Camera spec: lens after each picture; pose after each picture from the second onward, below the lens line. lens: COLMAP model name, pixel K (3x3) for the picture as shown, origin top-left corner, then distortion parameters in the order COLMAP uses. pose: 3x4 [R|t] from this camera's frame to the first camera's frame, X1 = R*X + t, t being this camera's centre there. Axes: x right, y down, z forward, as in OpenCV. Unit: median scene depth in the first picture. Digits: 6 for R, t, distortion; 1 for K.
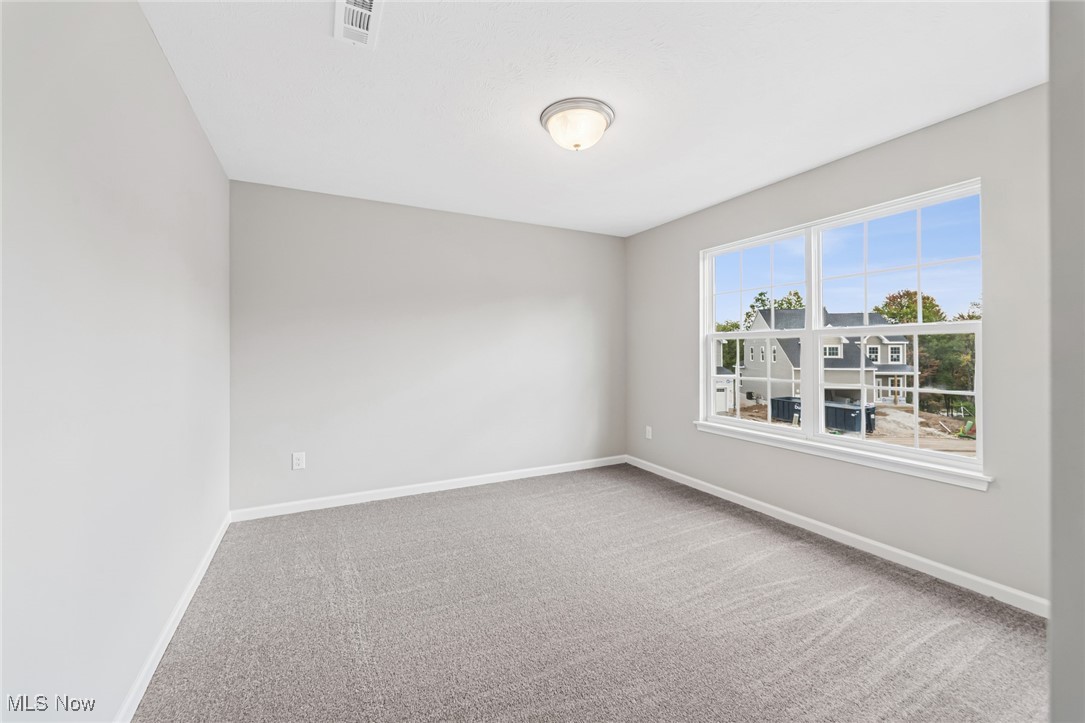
lens RADIAL K [[432.2, 0, 543.3], [0, 432.2, 352.7], [0, 0, 1]] dist [0.018837, -0.000985]
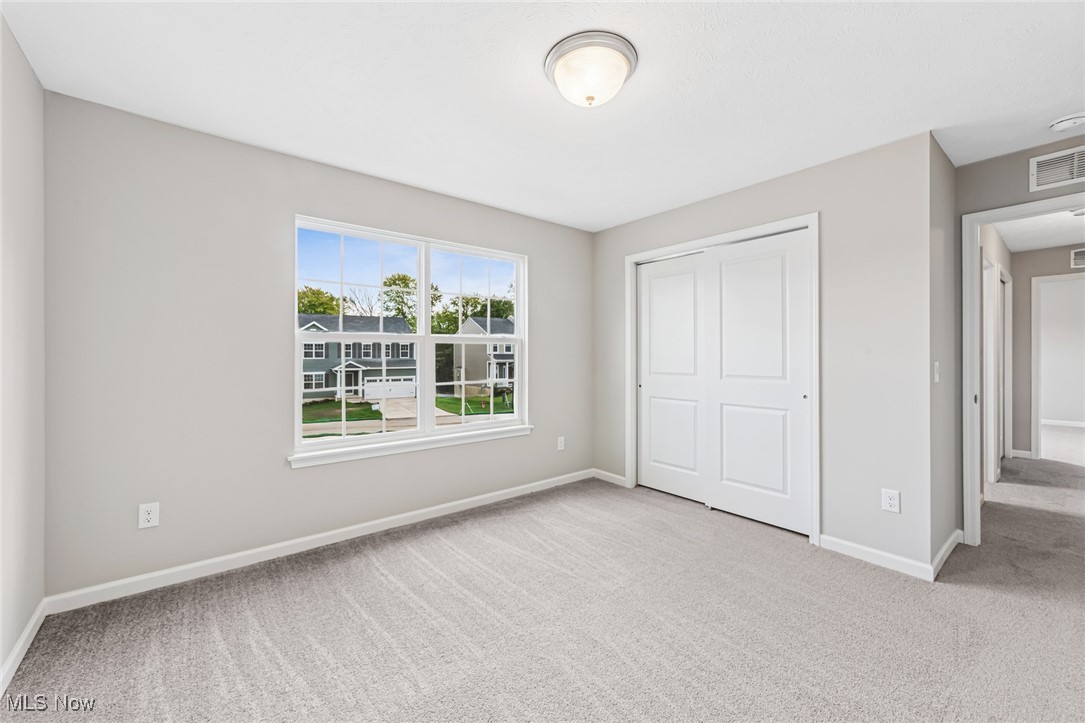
lens RADIAL K [[432.2, 0, 554.5], [0, 432.2, 363.1], [0, 0, 1]] dist [0.018837, -0.000985]
pose [[-0.224117, -0.022104, 0.974312, -0.525559], [-0.005367, 0.999756, 0.021447, -0.007337], [-0.974548, -0.000422, -0.224180, 0.963656]]
